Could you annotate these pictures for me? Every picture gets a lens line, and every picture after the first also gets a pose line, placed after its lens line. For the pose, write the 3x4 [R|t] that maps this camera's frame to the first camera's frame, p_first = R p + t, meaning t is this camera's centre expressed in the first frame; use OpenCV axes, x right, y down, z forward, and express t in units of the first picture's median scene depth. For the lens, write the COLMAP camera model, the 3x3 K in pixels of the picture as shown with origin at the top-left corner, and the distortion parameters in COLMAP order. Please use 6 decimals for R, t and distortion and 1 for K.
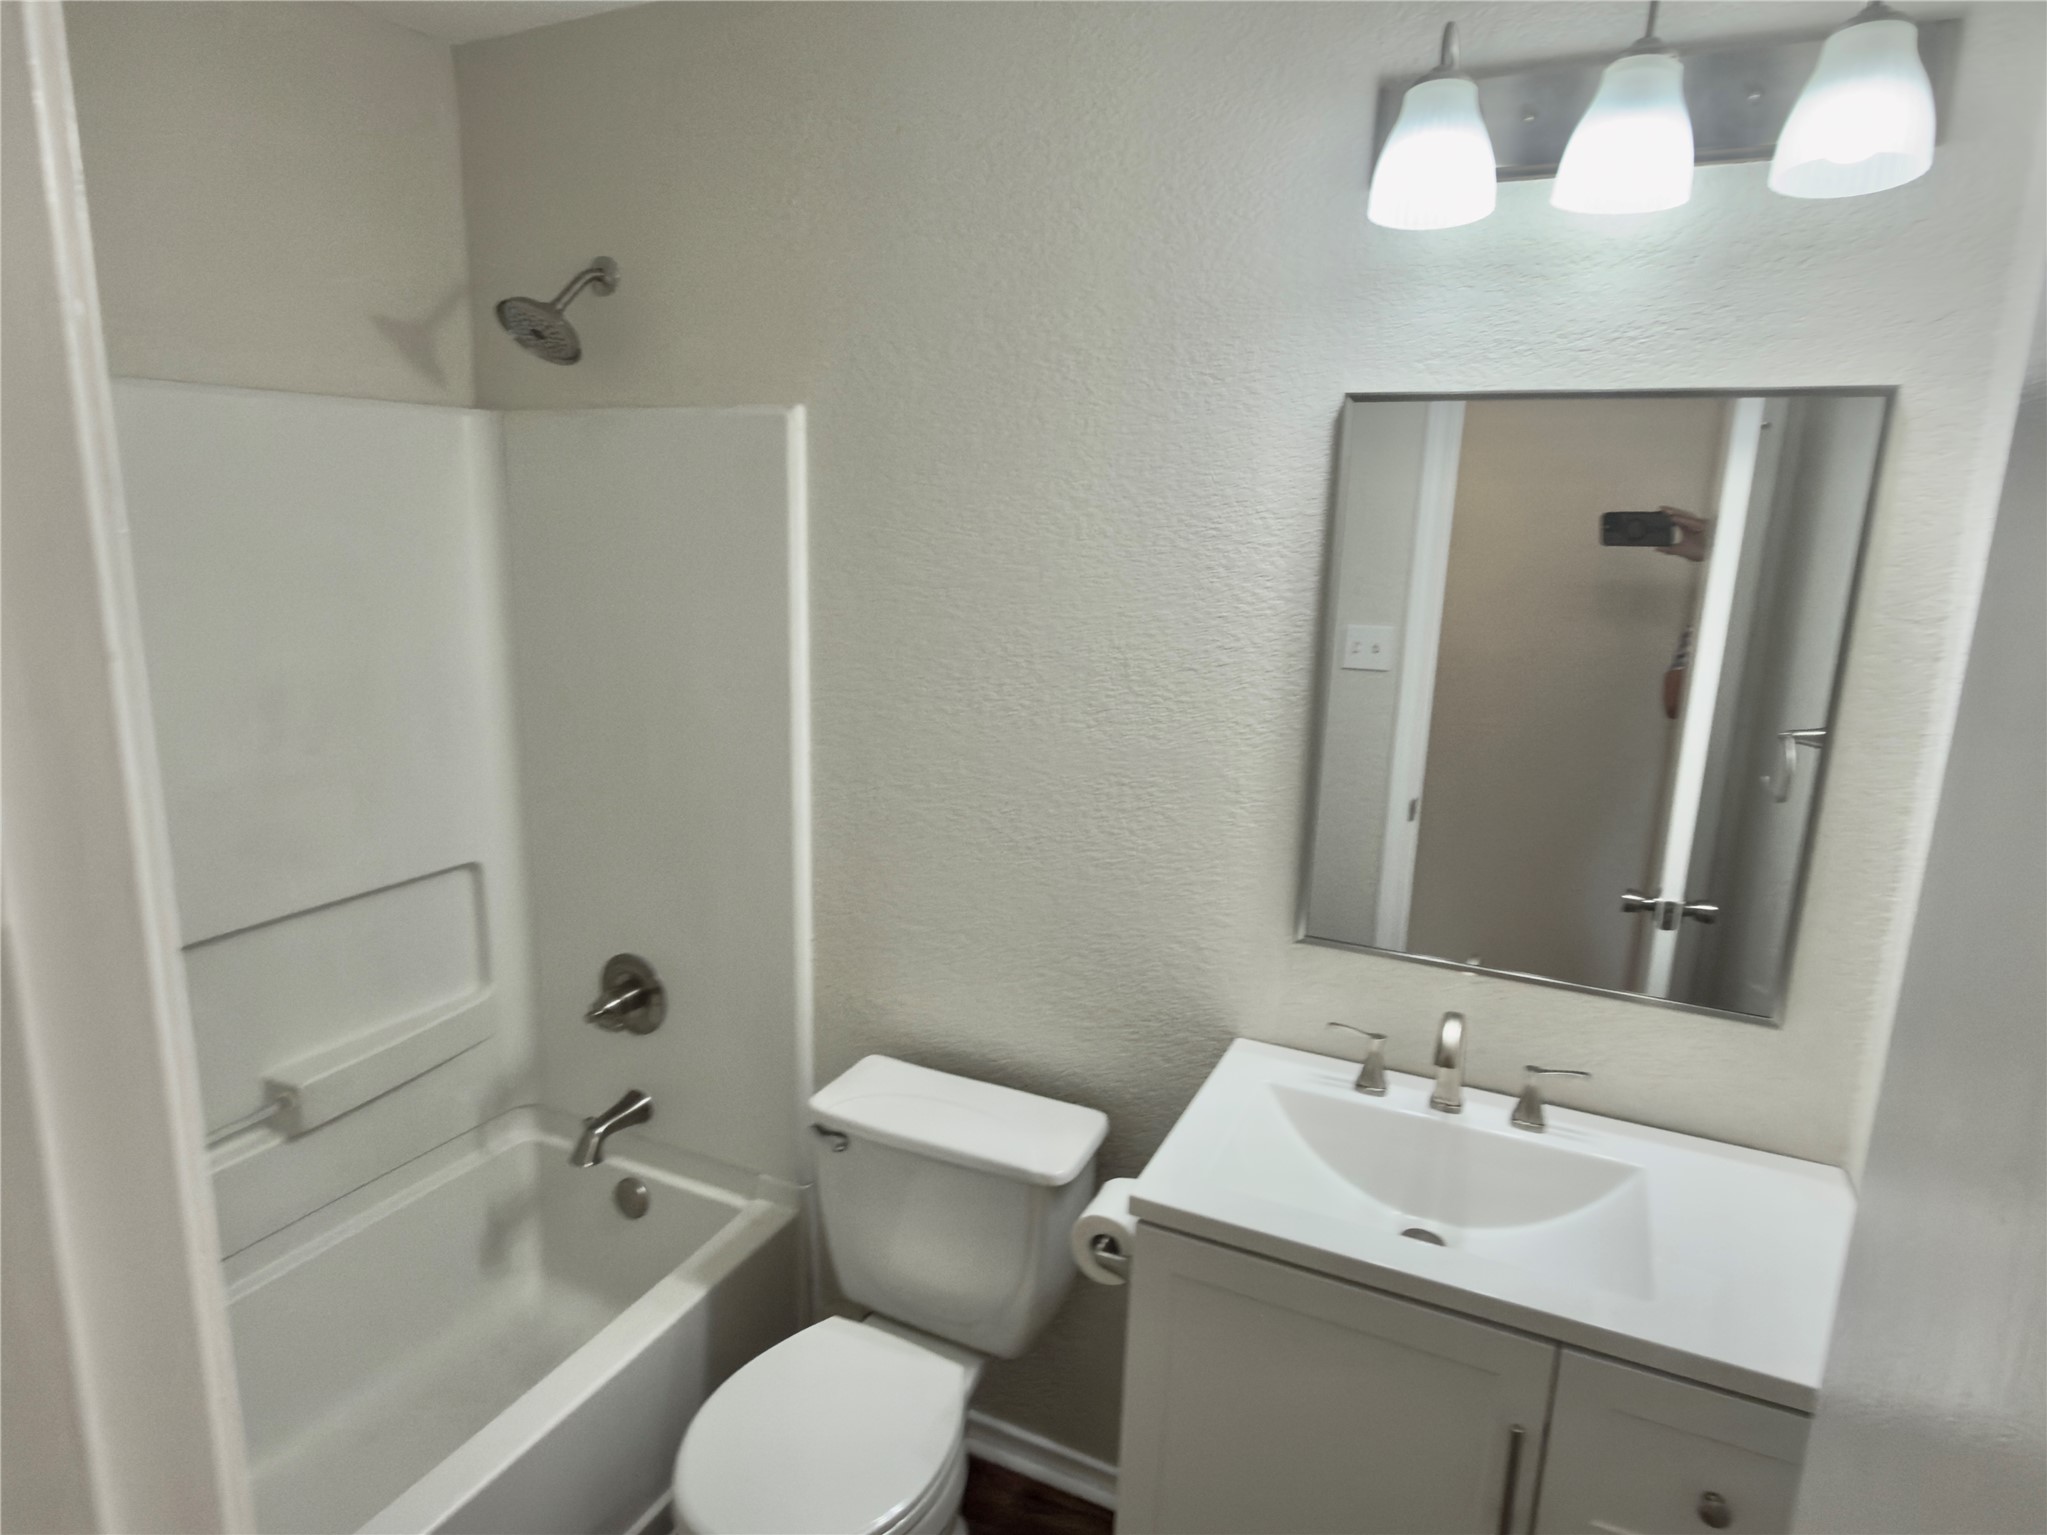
lens RADIAL K [[1201.2, 0, 1015.8], [0, 1201.2, 771.0], [0, 0, 1]] dist [0.002194, -0.002079]
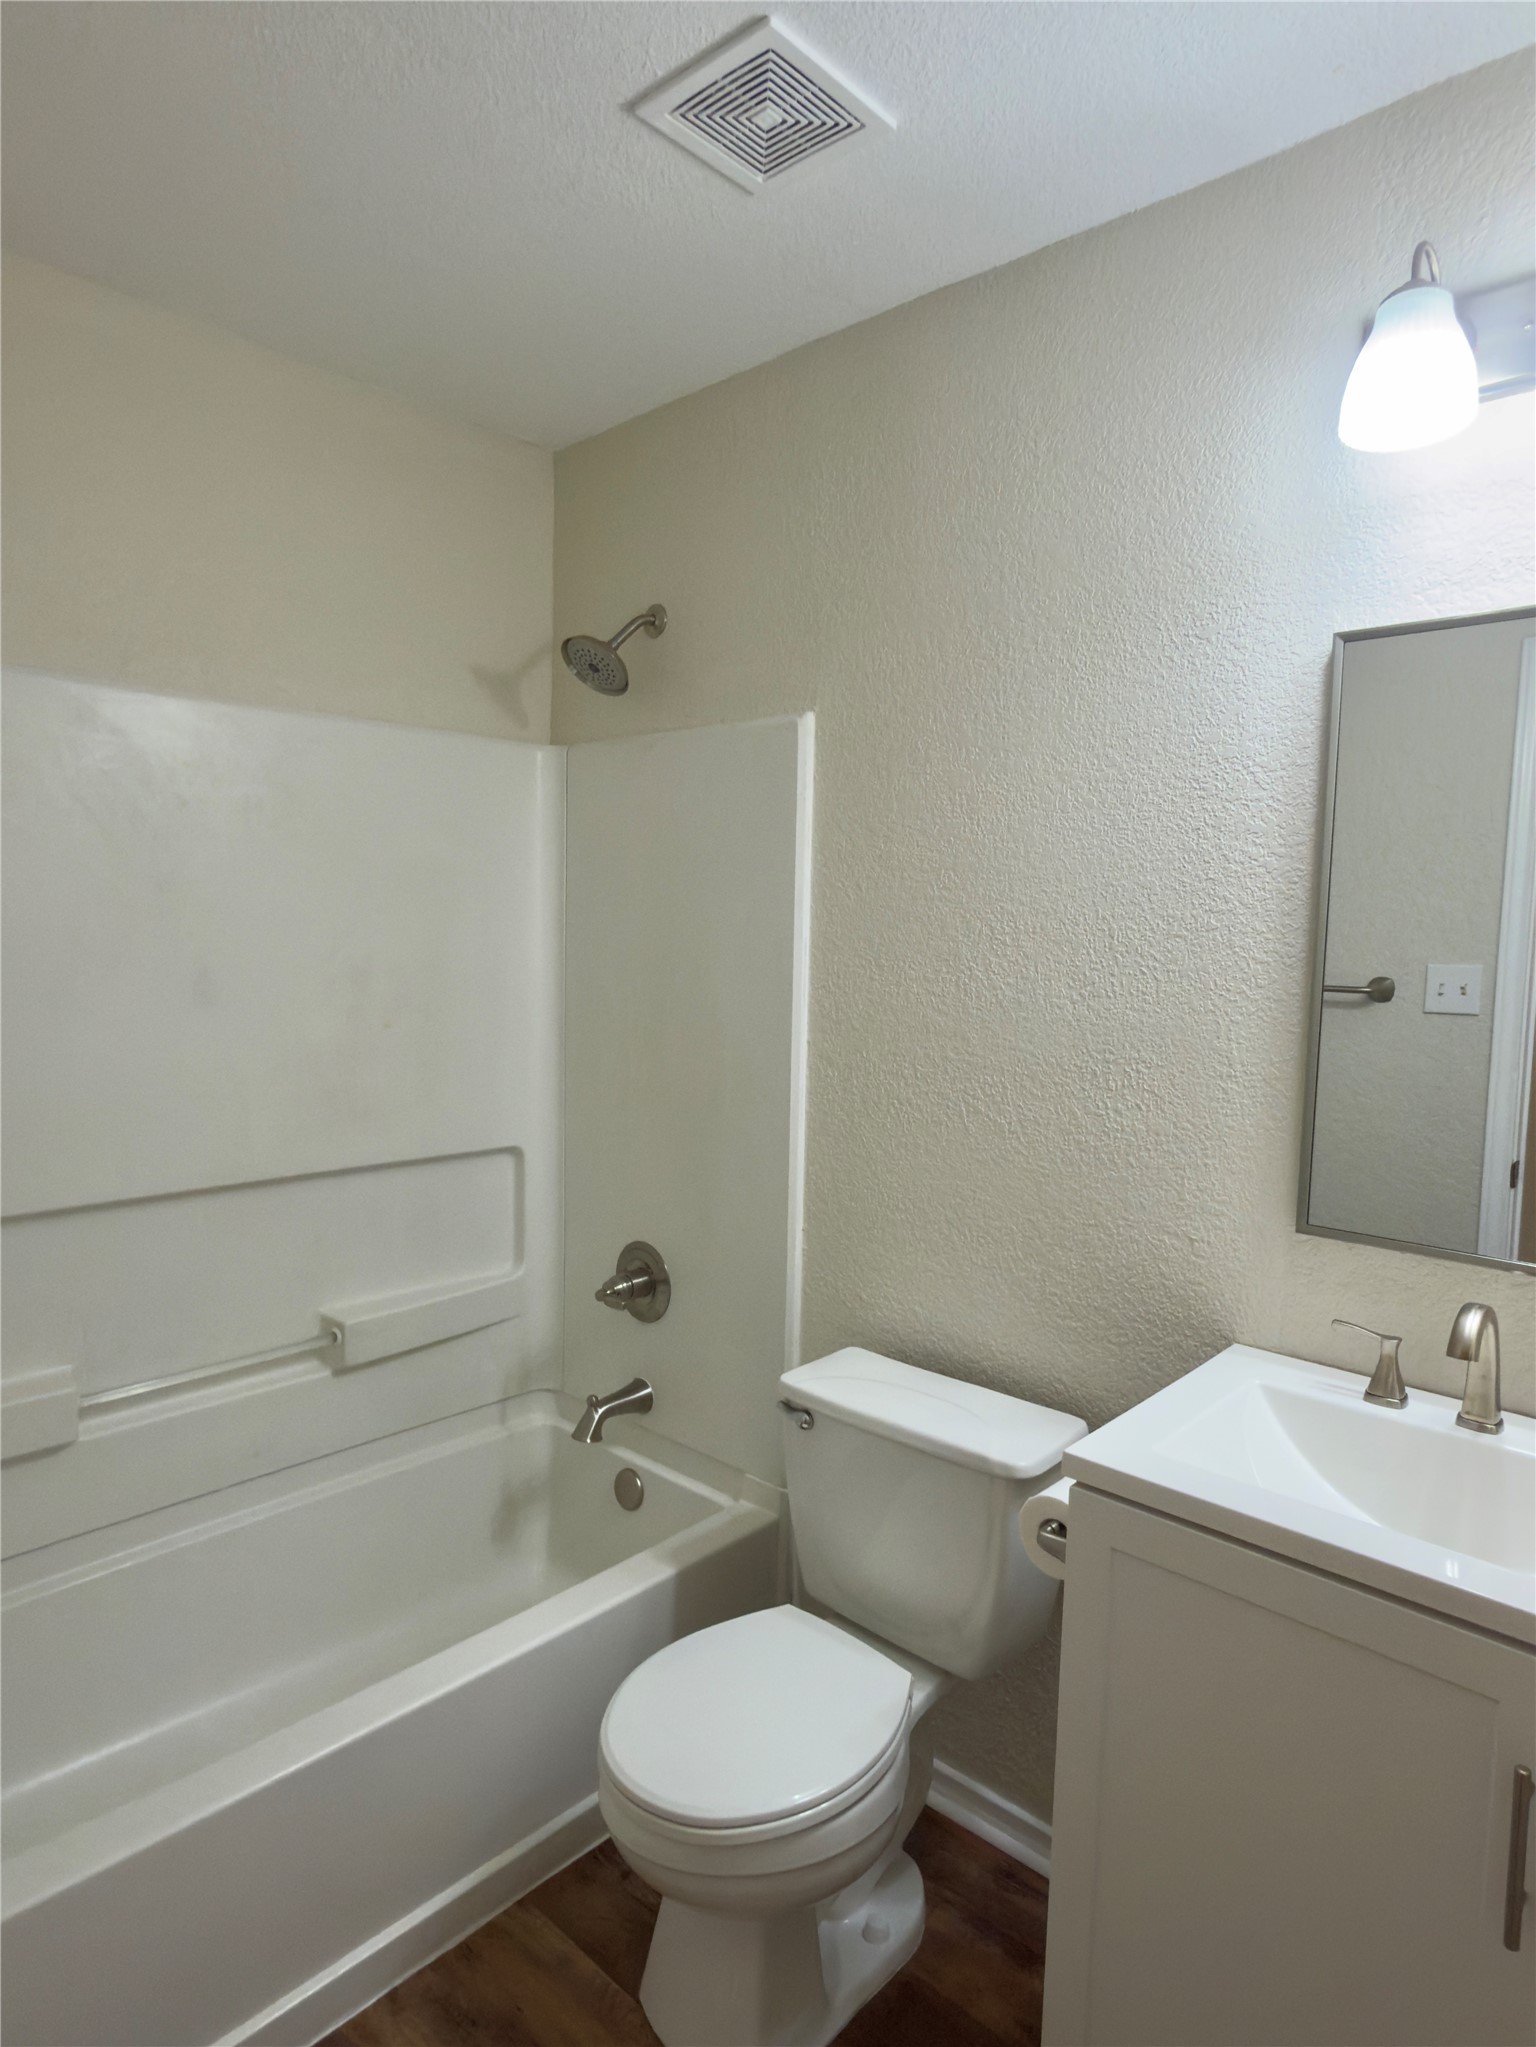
lens RADIAL K [[1201.2, 0, 770.7], [0, 1201.2, 1019.9], [0, 0, 1]] dist [0.002194, -0.002079]
pose [[0.957730, 0.015994, -0.287223, 0.099412], [-0.058590, 0.988370, -0.140329, 0.120814], [0.281638, 0.151226, 0.947529, 0.011266]]
